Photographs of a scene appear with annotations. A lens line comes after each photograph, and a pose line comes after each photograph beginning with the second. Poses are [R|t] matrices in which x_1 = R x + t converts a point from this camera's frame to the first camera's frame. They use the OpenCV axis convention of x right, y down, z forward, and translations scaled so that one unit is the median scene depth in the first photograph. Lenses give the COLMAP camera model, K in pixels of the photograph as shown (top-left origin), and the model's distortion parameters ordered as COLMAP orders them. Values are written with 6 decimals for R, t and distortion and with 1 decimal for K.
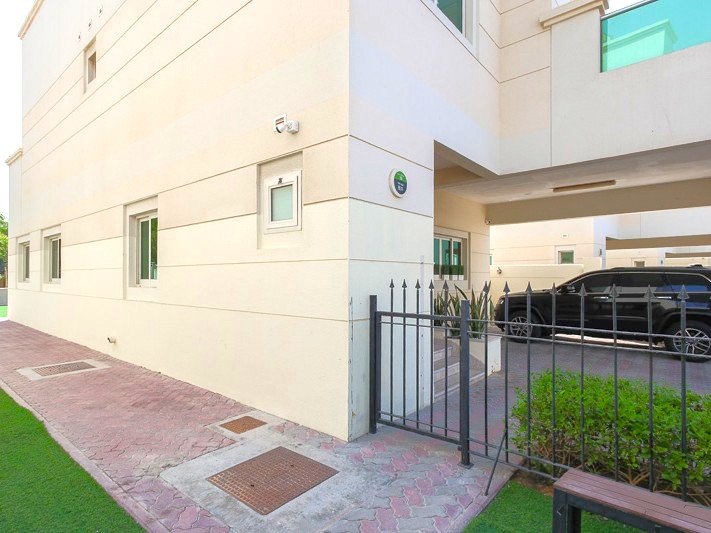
lens RADIAL K [[377.7, 0, 352.1], [0, 377.7, 275.3], [0, 0, 1]] dist [0.001650, 0.000100]
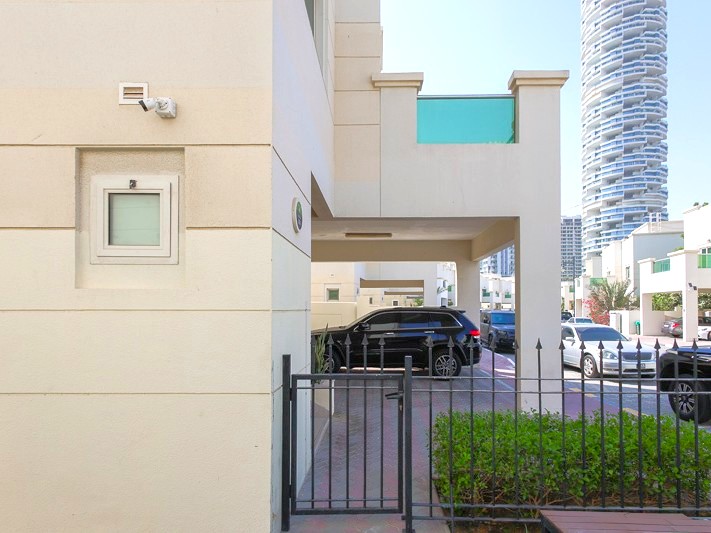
lens RADIAL K [[387.1, 0, 357.4], [0, 387.1, 304.7], [0, 0, 1]] dist [-0.003549, 0.000133]
pose [[0.781628, 0.006953, 0.623707, -0.303545], [-0.004181, 0.999974, -0.005907, -0.043375], [-0.623731, 0.002009, 0.781636, 0.251841]]
